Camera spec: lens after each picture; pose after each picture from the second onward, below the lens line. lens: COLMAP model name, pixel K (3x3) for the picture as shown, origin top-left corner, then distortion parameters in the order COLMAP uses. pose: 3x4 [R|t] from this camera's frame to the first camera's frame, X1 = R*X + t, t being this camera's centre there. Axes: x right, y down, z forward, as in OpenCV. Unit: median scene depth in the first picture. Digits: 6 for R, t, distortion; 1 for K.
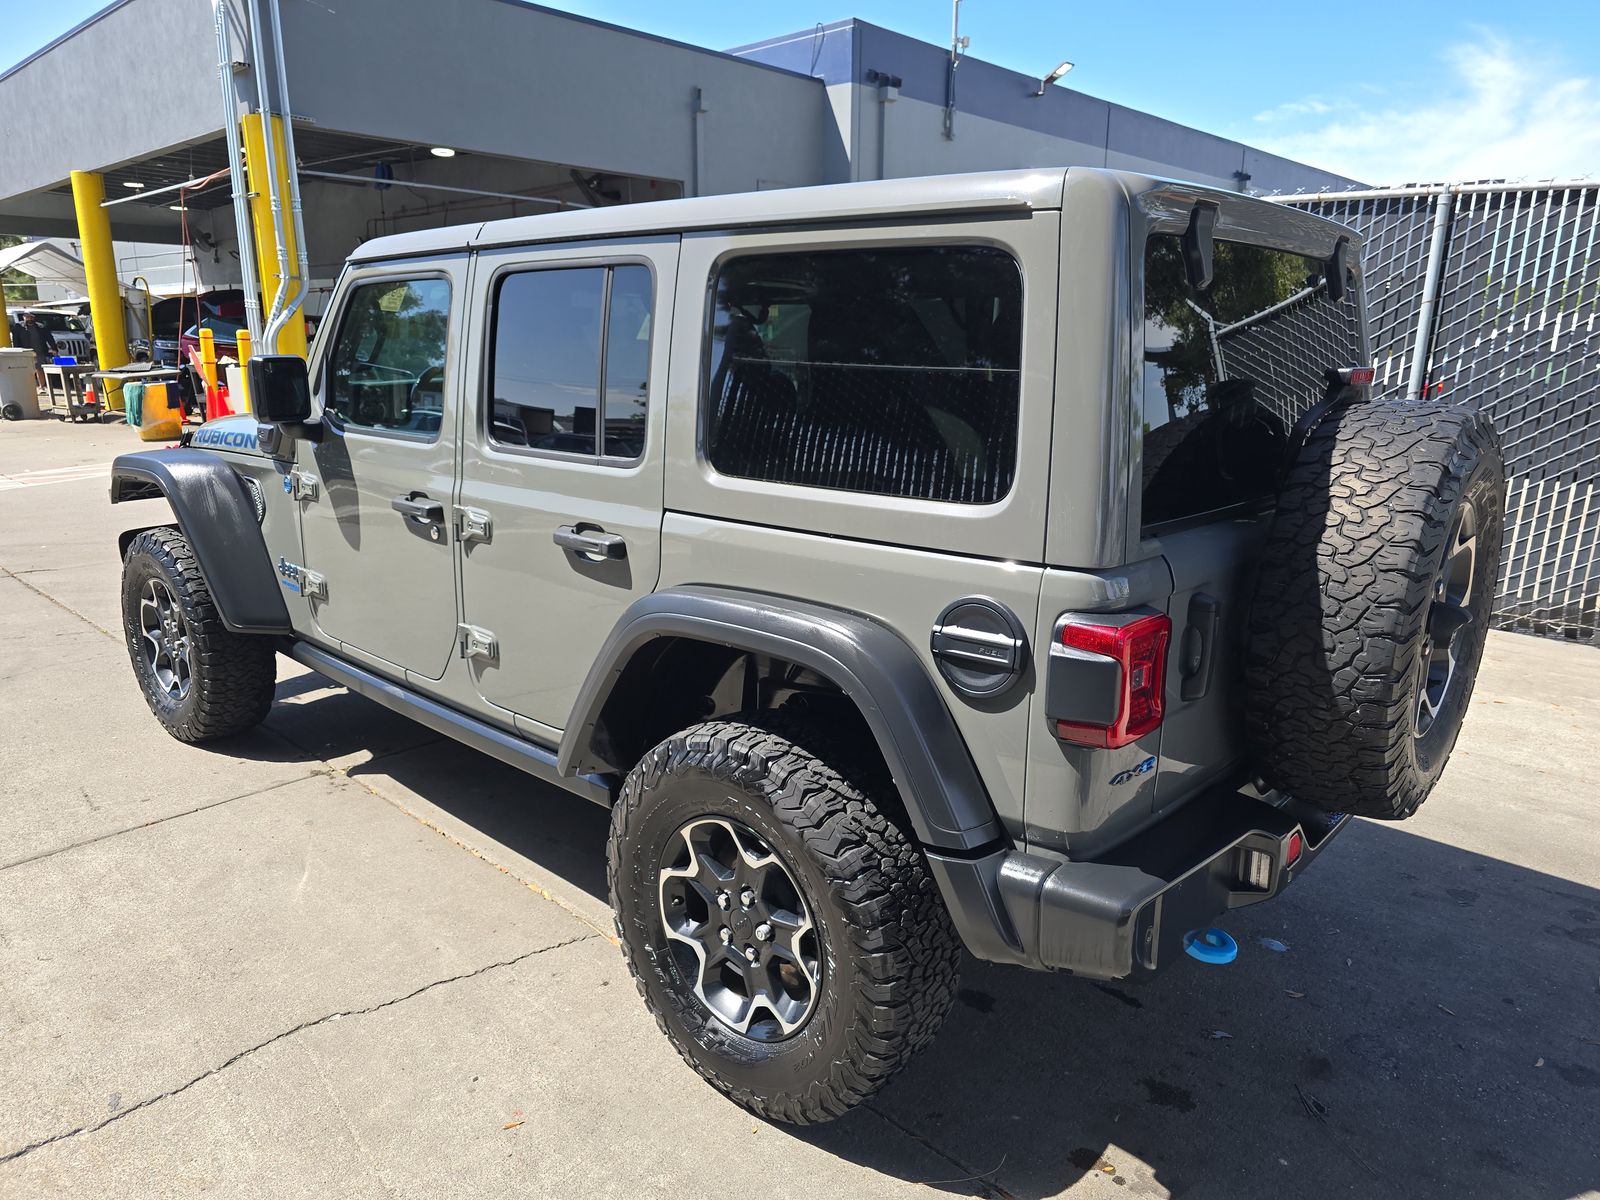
lens RADIAL K [[1094.5, 0, 800.0], [0, 1094.5, 600.0], [0, 0, 1]] dist [0.002024, 0.000329]
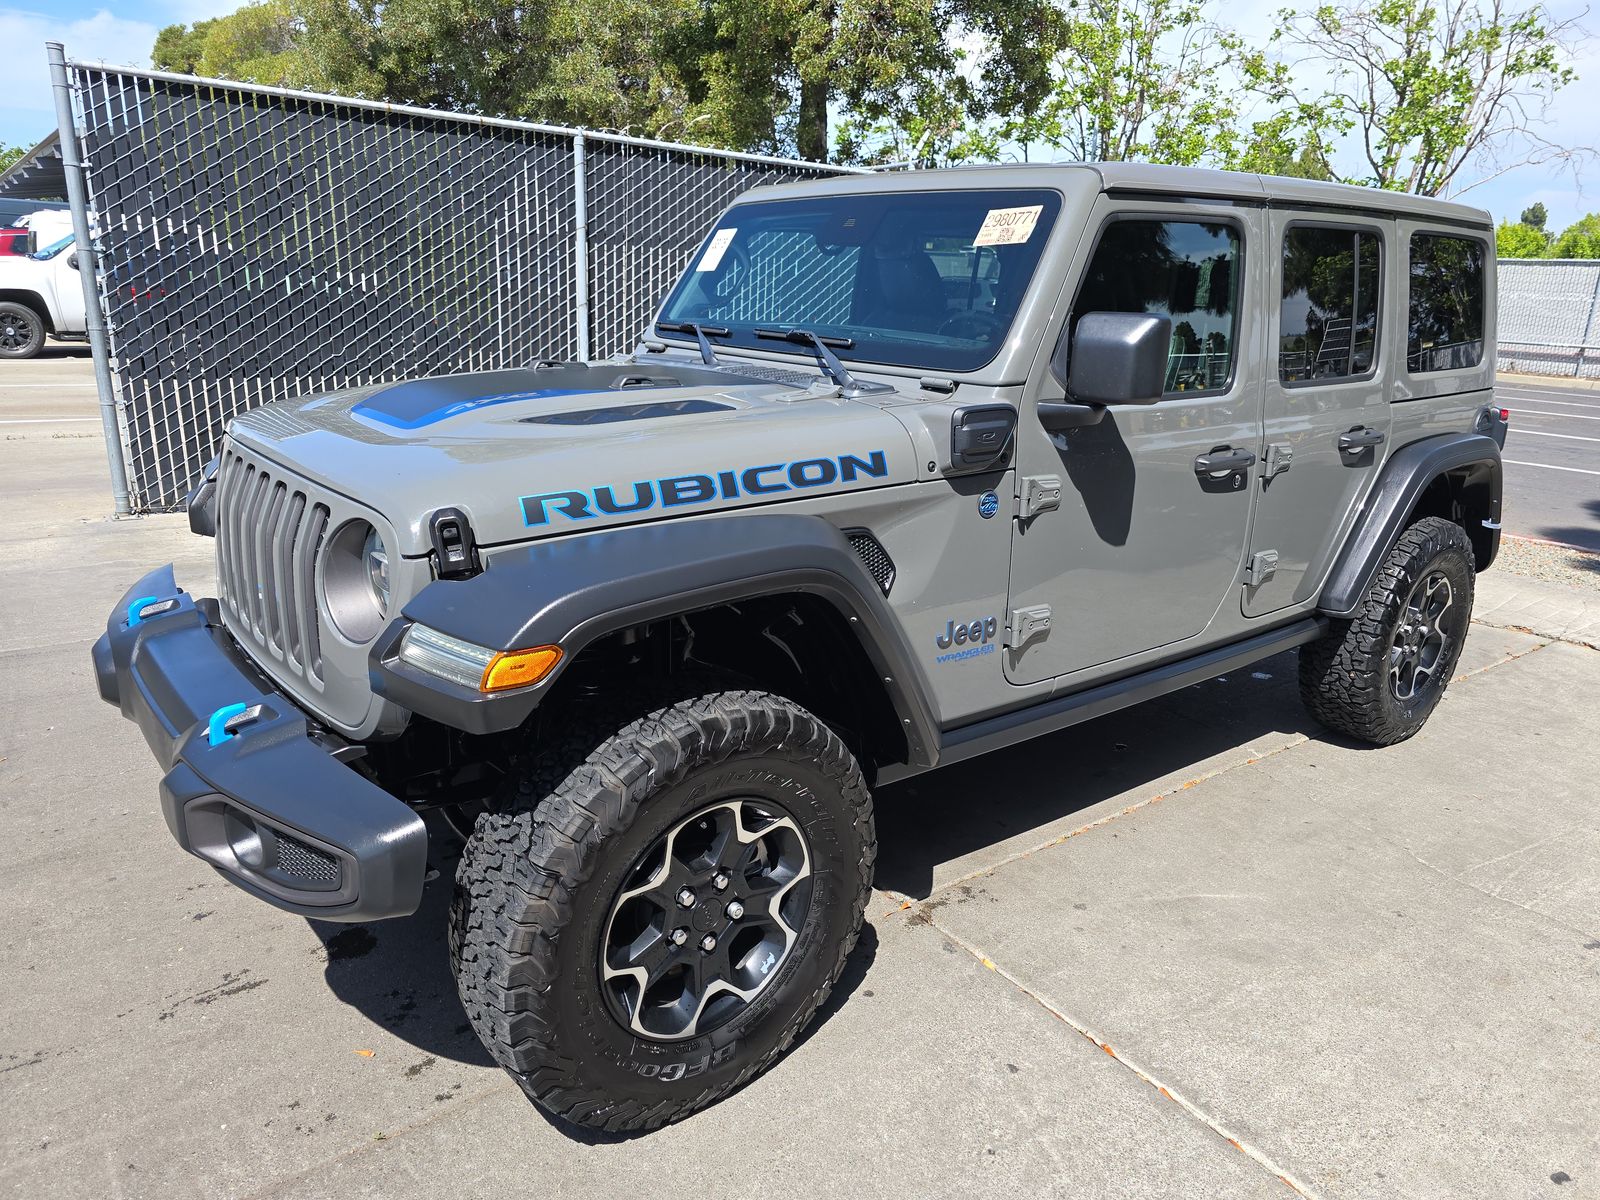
lens RADIAL K [[1094.5, 0, 800.0], [0, 1094.5, 600.0], [0, 0, 1]] dist [0.002024, 0.000329]
pose [[0.159321, -0.291456, 0.943223, -1.067621], [0.204603, 0.944431, 0.257269, -0.231878], [-0.965792, 0.151998, 0.210101, 0.912090]]
